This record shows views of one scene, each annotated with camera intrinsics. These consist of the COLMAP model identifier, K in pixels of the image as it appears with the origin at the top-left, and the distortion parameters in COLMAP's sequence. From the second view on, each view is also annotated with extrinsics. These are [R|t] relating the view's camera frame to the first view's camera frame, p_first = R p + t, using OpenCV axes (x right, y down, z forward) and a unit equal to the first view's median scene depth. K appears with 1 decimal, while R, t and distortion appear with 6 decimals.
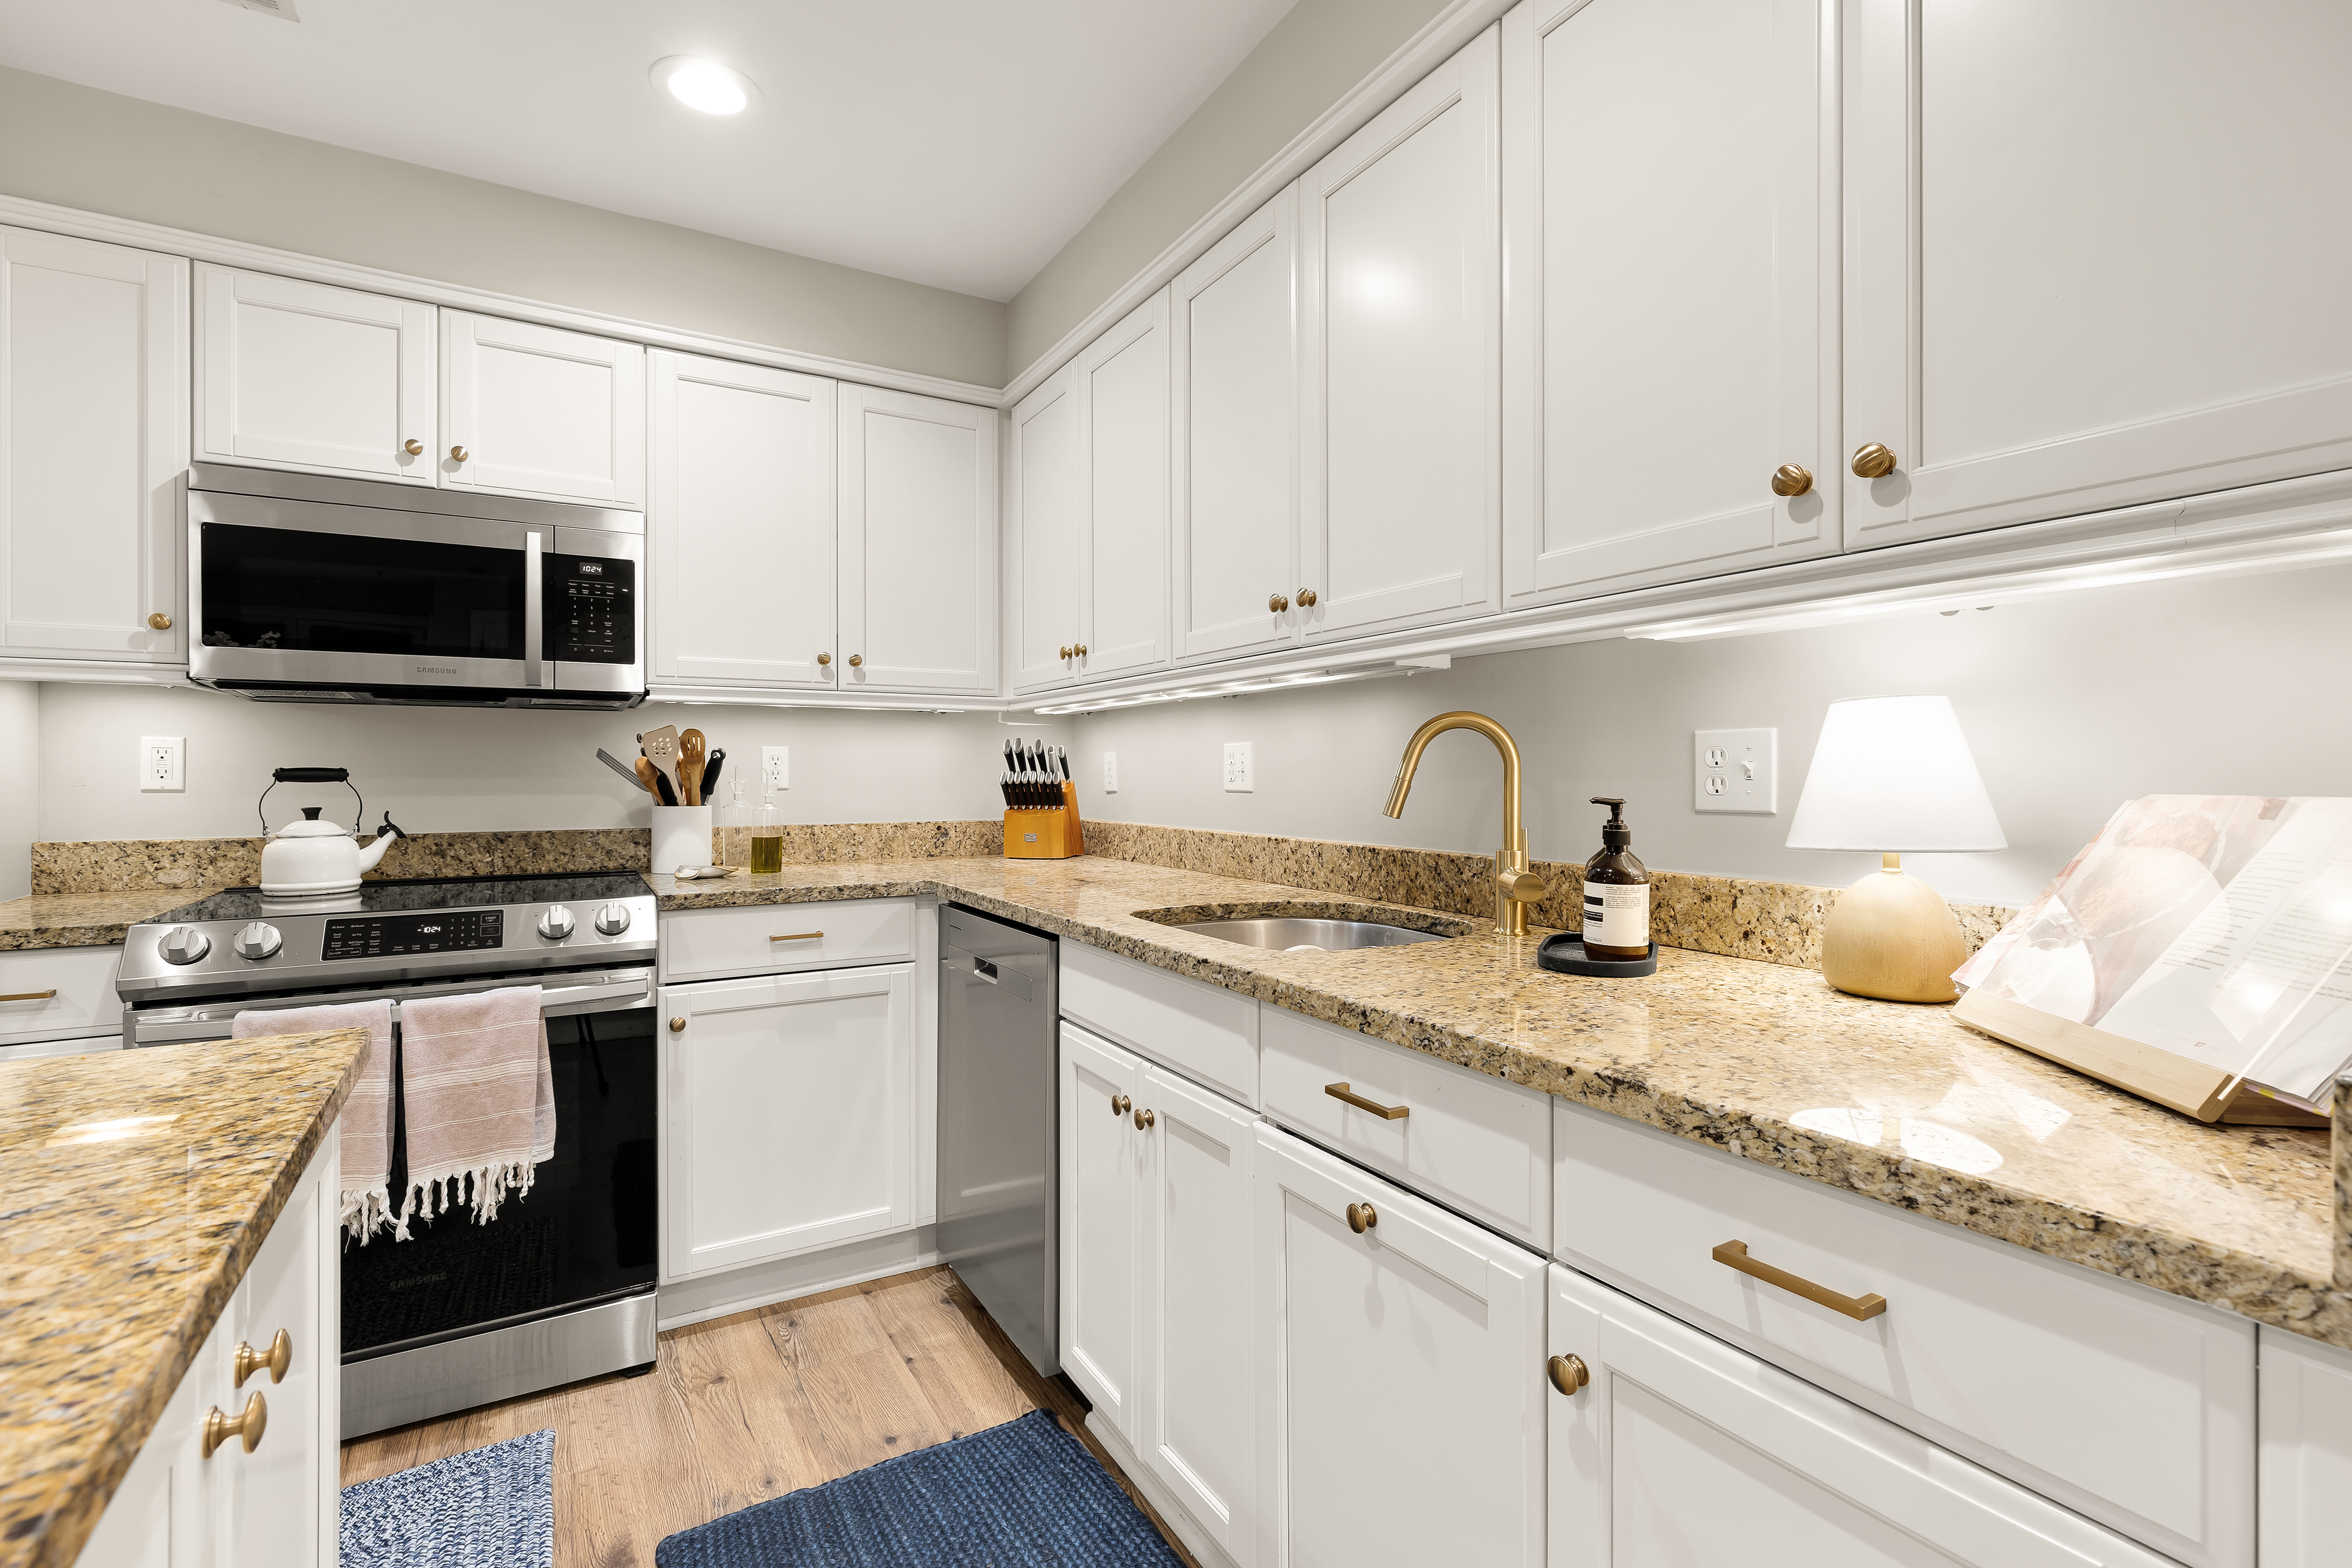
lens RADIAL K [[1064.7, 0, 1170.0], [0, 1064.7, 773.4], [0, 0, 1]] dist [0.004858, -0.002358]
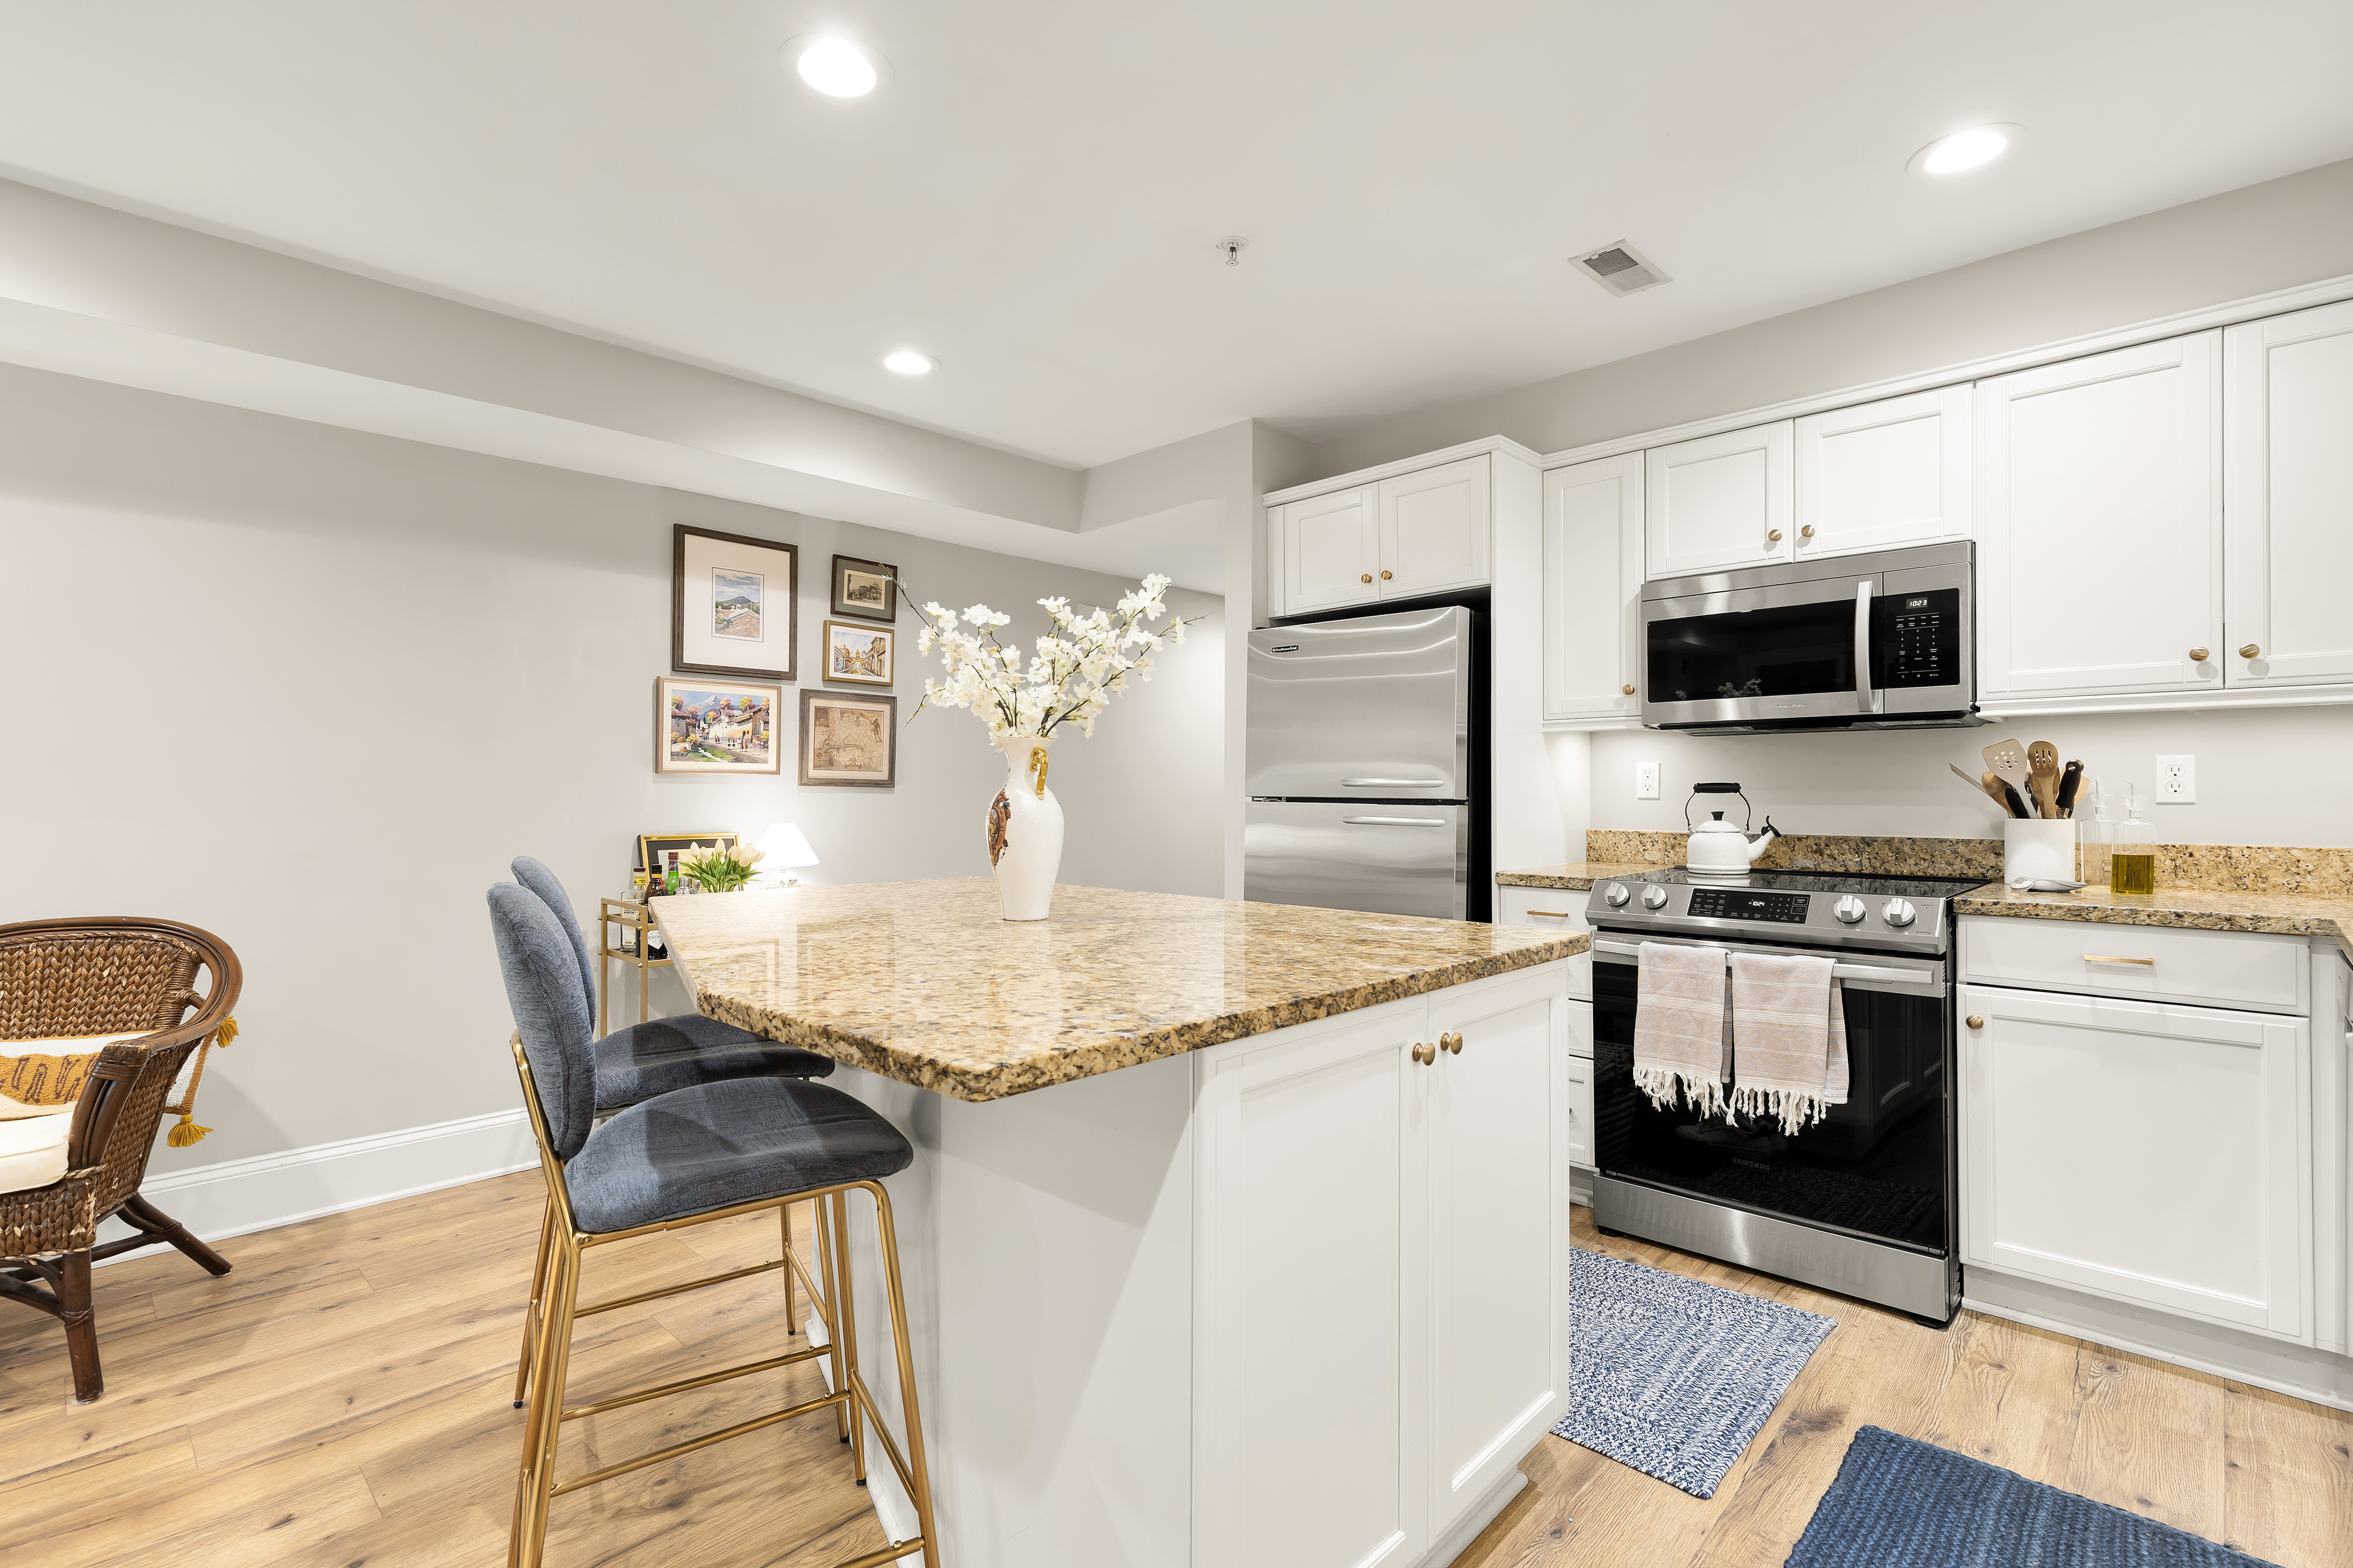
lens RADIAL K [[1065.1, 0, 1173.2], [0, 1065.1, 789.9], [0, 0, 1]] dist [0.004858, -0.002358]
pose [[0.267833, 0.001203, -0.963465, 0.372250], [0.001859, 0.999997, 0.001766, 0.000192], [0.963464, -0.002264, 0.267830, -0.058505]]
